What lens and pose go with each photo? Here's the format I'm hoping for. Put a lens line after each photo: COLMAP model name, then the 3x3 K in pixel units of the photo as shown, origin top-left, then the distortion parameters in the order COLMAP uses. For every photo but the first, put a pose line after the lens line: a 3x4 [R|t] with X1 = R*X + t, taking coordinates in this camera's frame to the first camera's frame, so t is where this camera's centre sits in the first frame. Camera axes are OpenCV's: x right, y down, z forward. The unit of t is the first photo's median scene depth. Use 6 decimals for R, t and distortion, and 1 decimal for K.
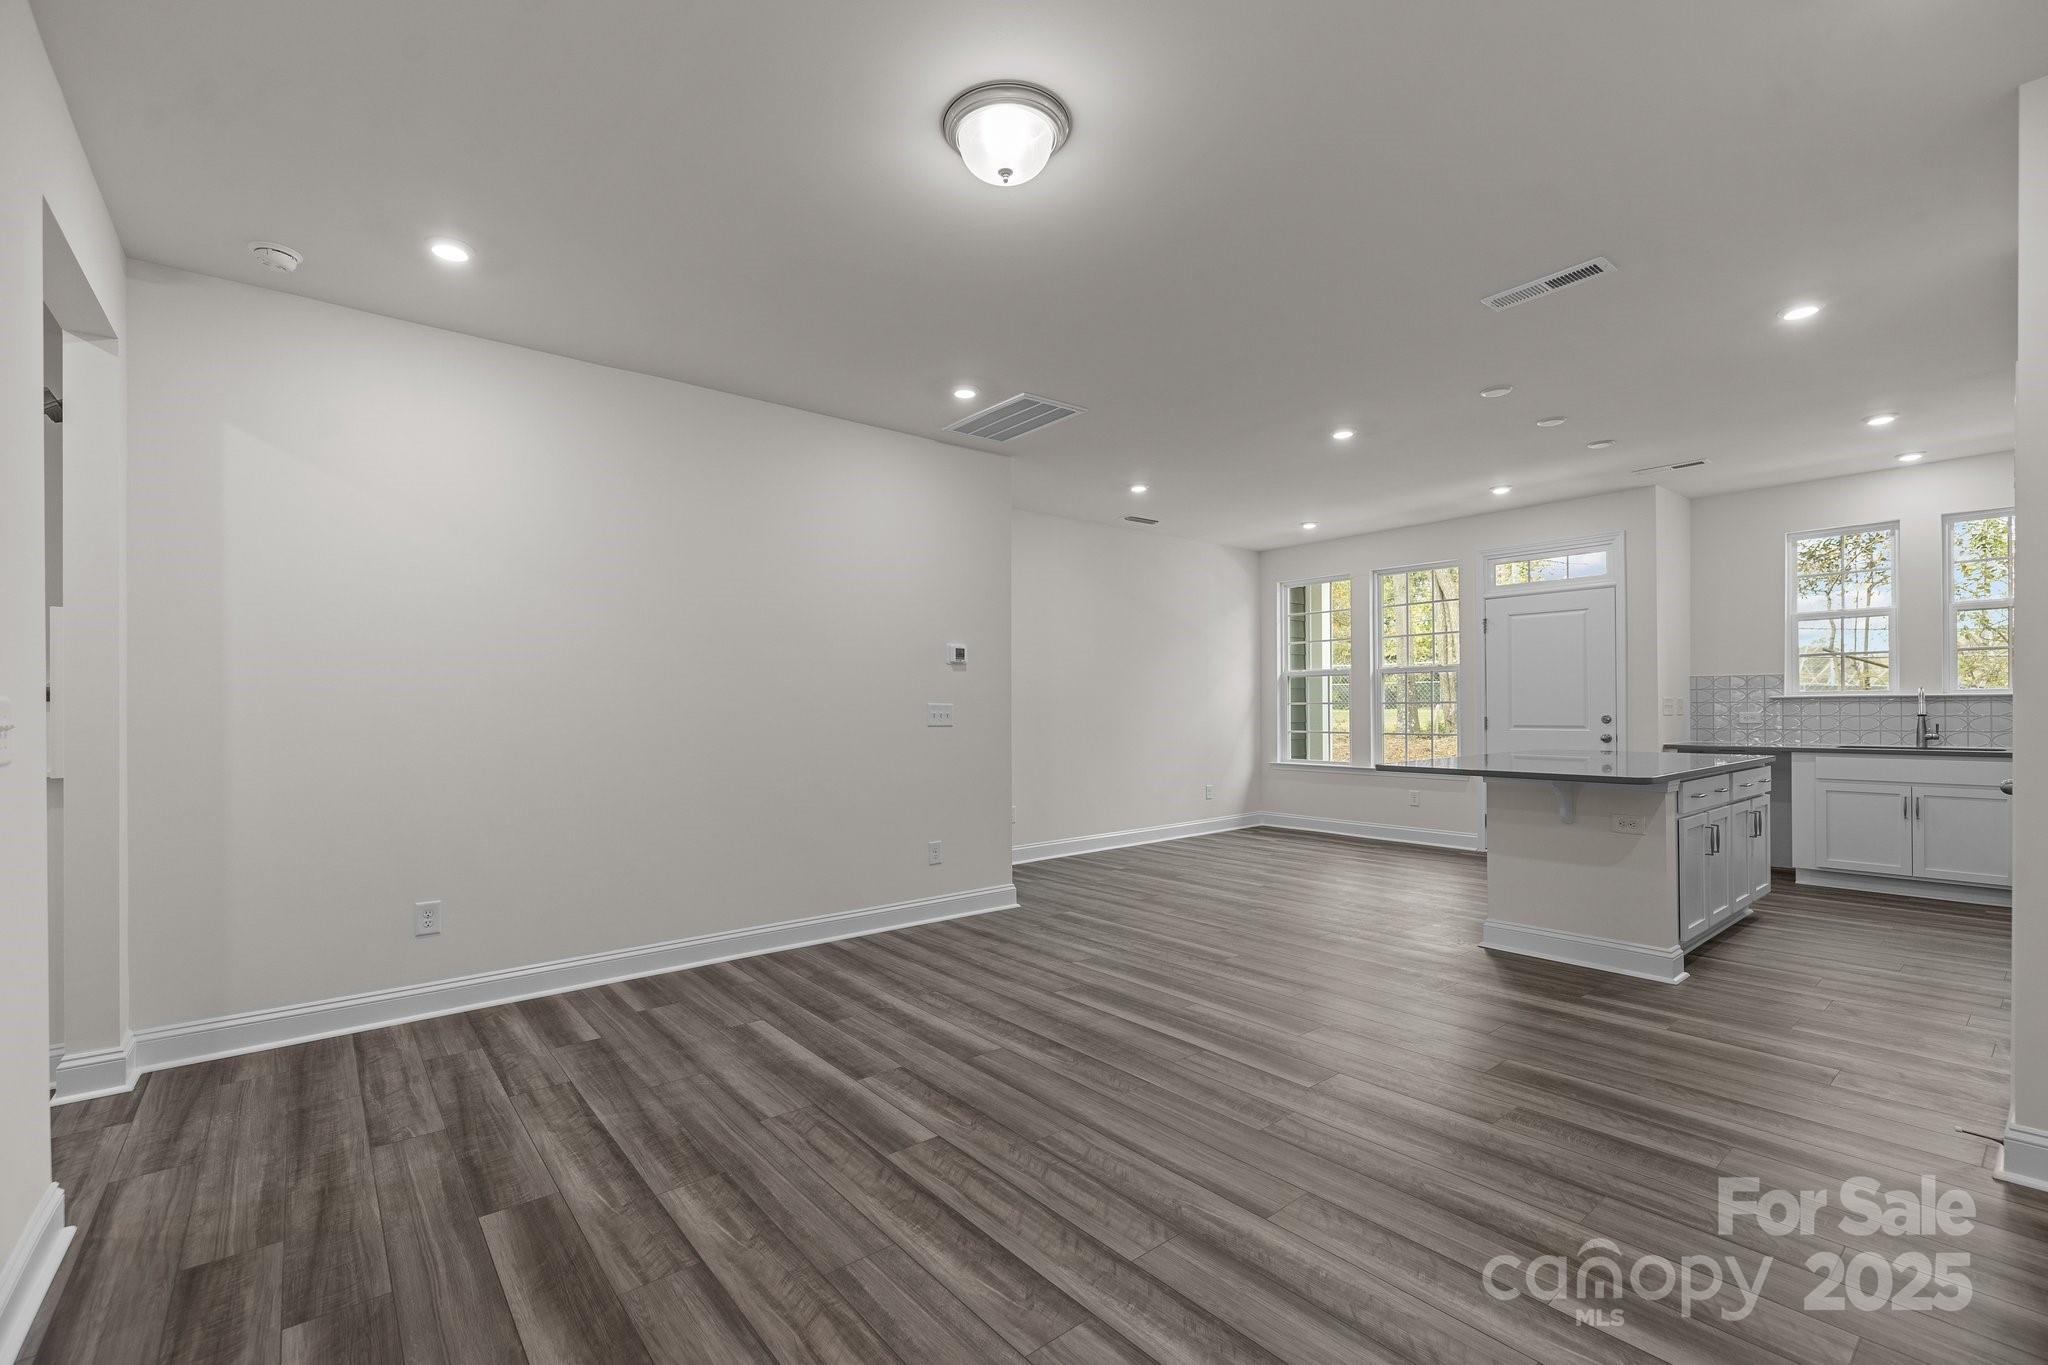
lens RADIAL K [[878.7, 0, 1015.0], [0, 878.7, 703.9], [0, 0, 1]] dist [0.001394, 0.000294]
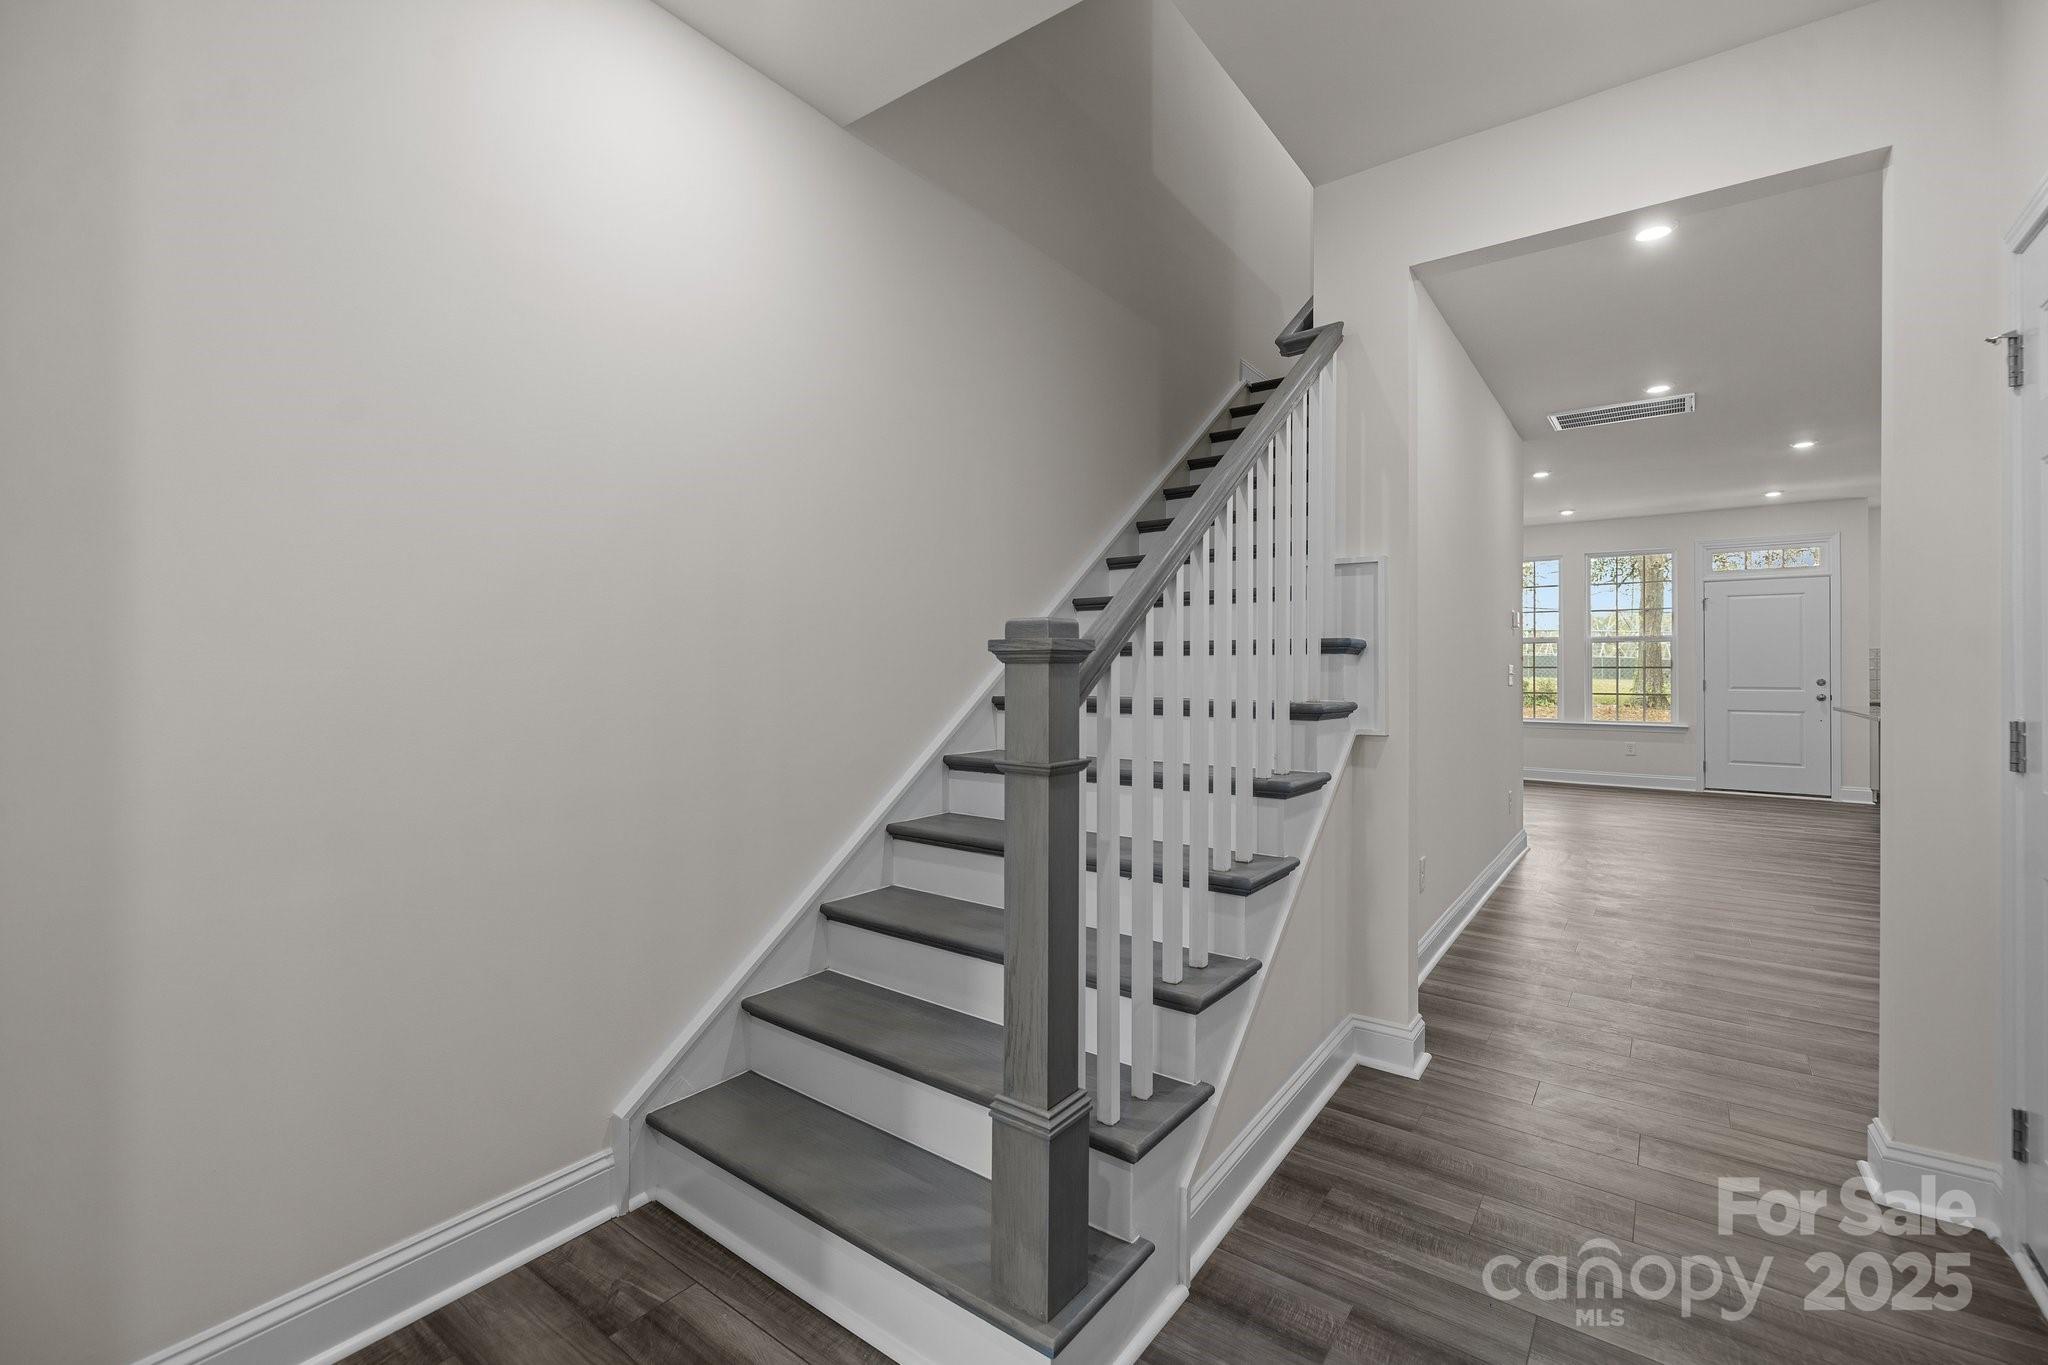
lens RADIAL K [[883.2, 0, 1024.0], [0, 883.2, 682.5], [0, 0, 1]] dist [0.000804, 0.000051]
pose [[0.969106, 0.002729, 0.246629, -0.747700], [-0.006854, 0.999851, 0.015868, 0.005638], [-0.246549, -0.017069, 0.968980, 0.066964]]
